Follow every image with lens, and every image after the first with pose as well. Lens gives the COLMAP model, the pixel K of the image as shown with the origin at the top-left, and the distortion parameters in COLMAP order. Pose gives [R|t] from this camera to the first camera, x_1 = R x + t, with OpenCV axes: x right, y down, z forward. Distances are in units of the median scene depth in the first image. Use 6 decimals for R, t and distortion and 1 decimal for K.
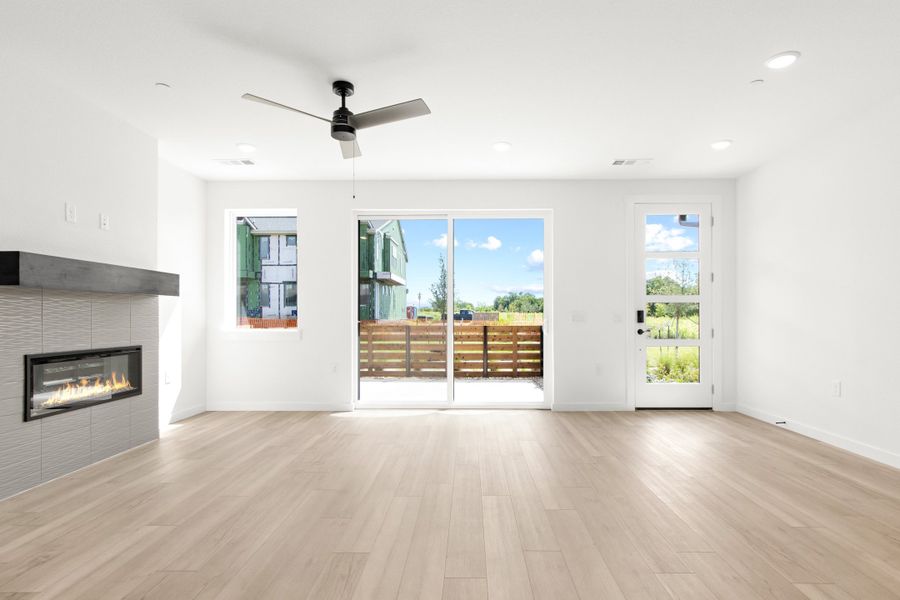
lens RADIAL K [[463.5, 0, 462.9], [0, 463.5, 316.5], [0, 0, 1]] dist [0.008187, -0.000342]
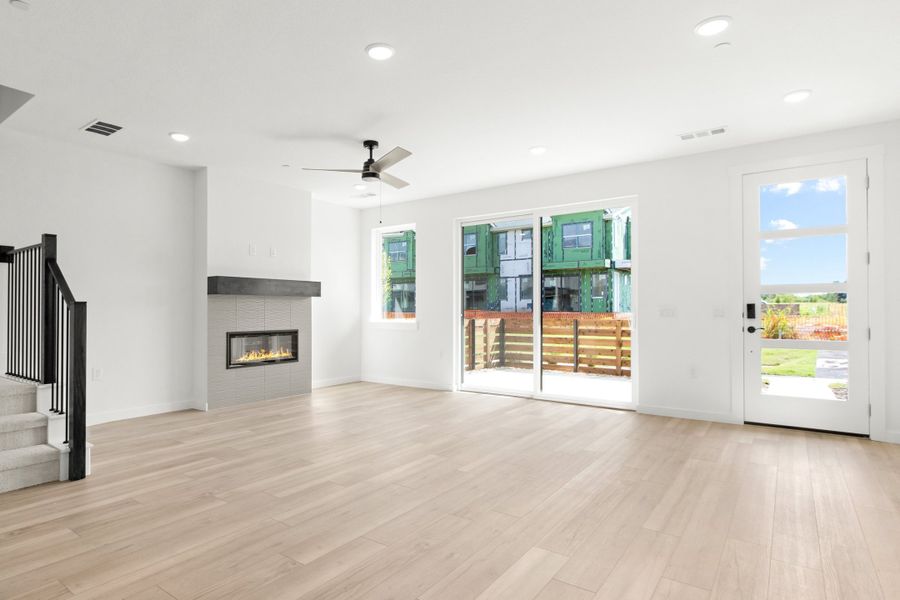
lens RADIAL K [[490.4, 0, 413.0], [0, 490.4, 311.5], [0, 0, 1]] dist [-0.017159, 0.005034]
pose [[0.802968, 0.003114, -0.596014, 0.413928], [-0.000187, 0.999988, 0.004973, -0.003577], [0.596022, -0.003882, 0.802958, -0.049058]]
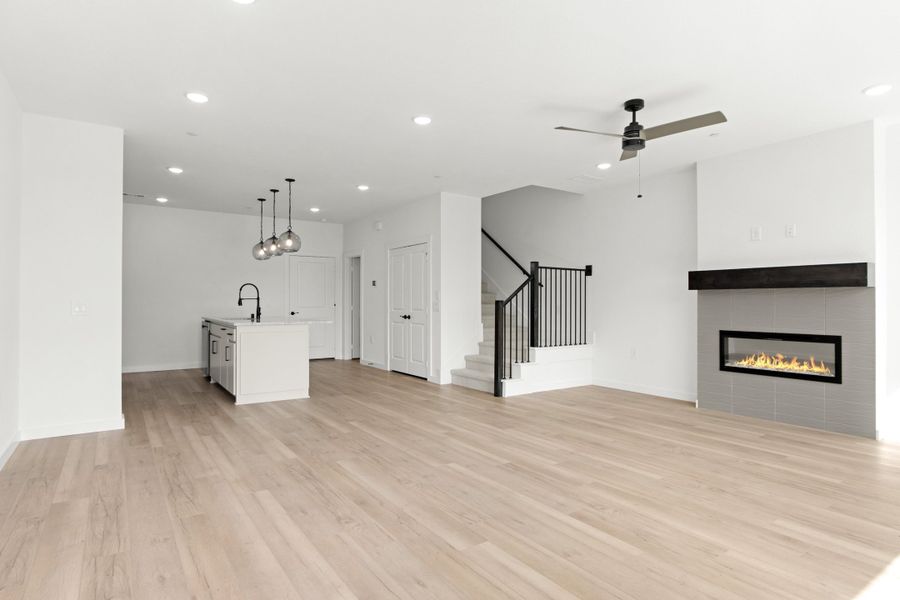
lens RADIAL K [[490.4, 0, 438.3], [0, 490.4, 300.9], [0, 0, 1]] dist [-0.017159, 0.005034]
pose [[-0.822509, -0.003850, -0.568739, 0.467920], [-0.001783, 0.999990, -0.004192, -0.006518], [0.568749, -0.002434, -0.822507, 0.999179]]
